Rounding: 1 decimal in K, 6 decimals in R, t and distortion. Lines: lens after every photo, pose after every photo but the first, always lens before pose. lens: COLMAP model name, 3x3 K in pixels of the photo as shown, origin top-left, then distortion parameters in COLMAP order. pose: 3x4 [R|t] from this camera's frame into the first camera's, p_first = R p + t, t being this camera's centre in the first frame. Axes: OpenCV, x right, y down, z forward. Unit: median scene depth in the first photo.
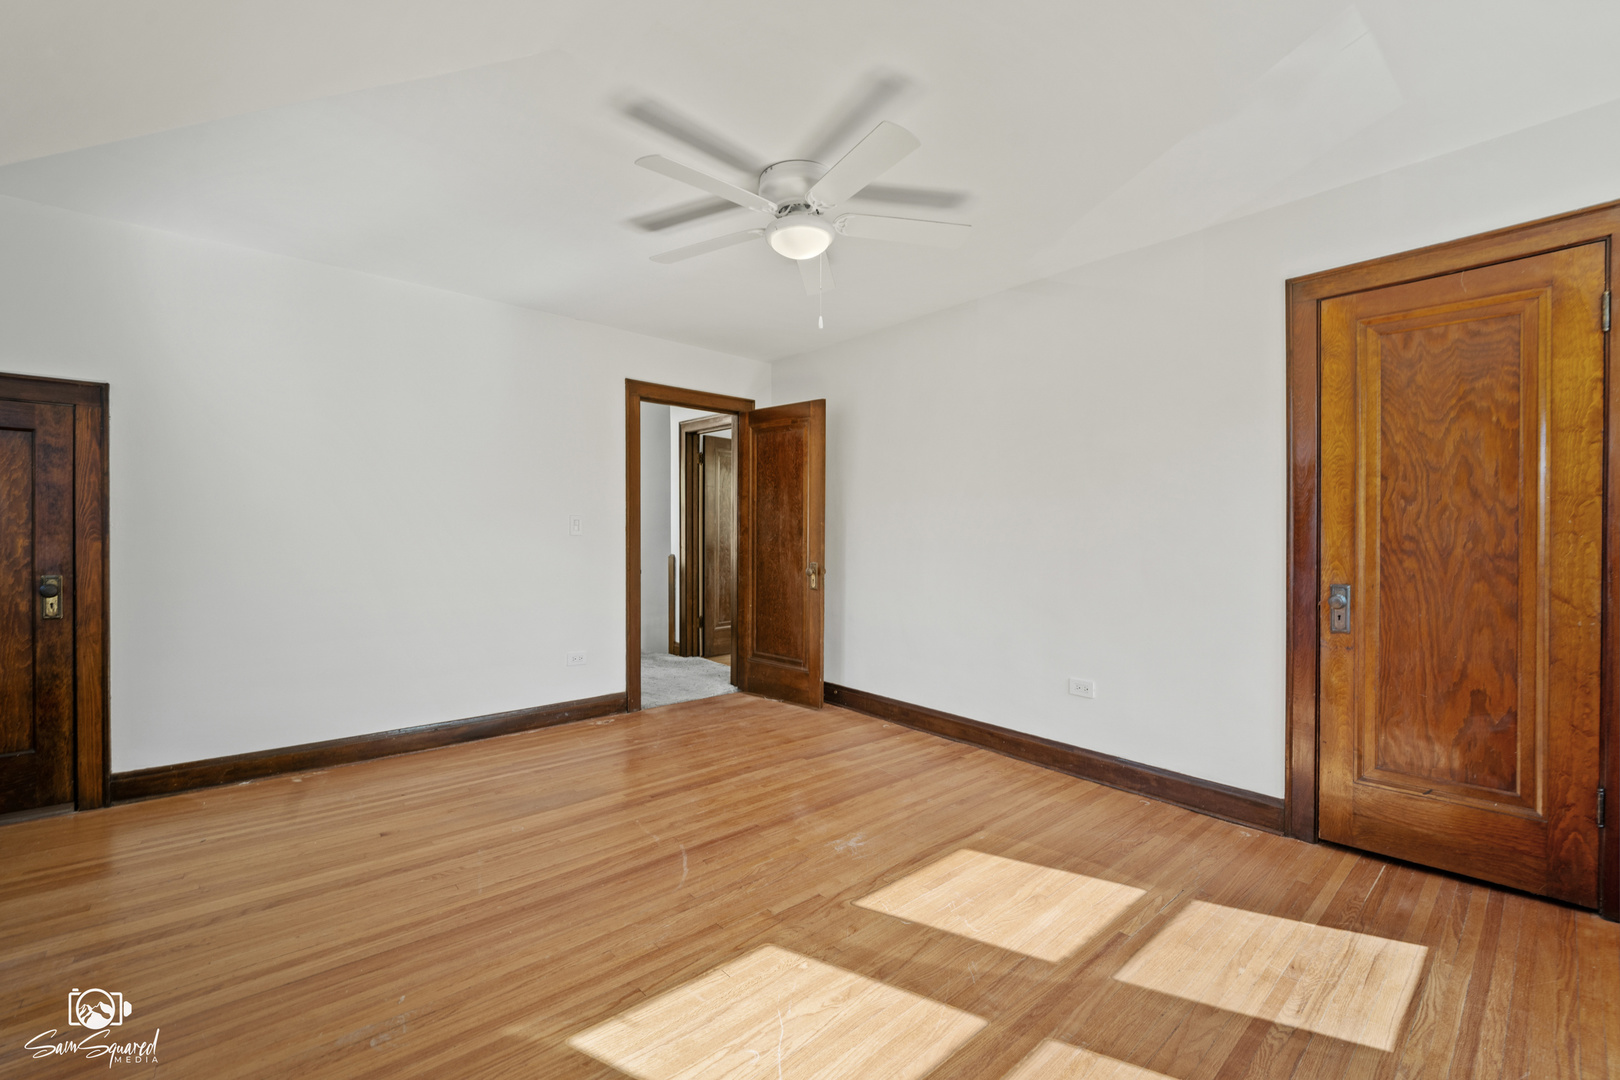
lens RADIAL K [[672.4, 0, 808.2], [0, 672.4, 543.0], [0, 0, 1]] dist [-0.002081, -0.000208]
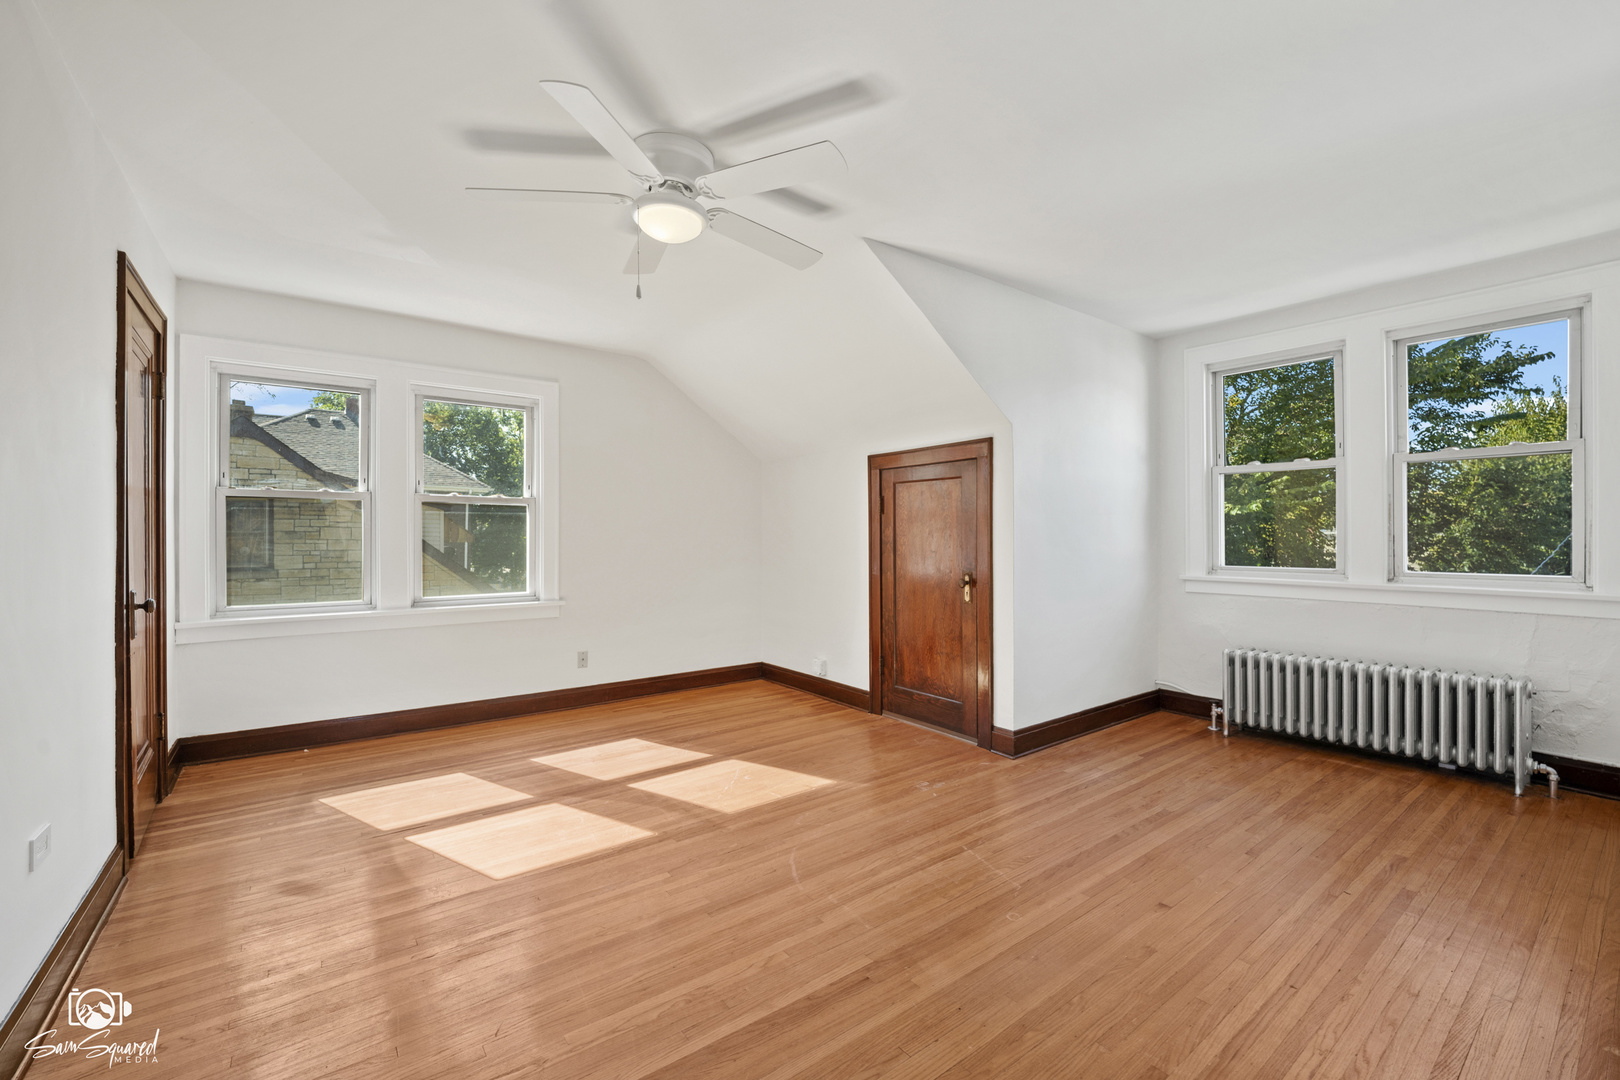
lens RADIAL K [[672.4, 0, 813.6], [0, 672.4, 537.8], [0, 0, 1]] dist [-0.002081, -0.000208]
pose [[-0.997192, -0.002579, 0.074846, -0.300974], [-0.002330, 0.999991, 0.003416, -0.018112], [-0.074854, 0.003232, -0.997189, 2.090209]]
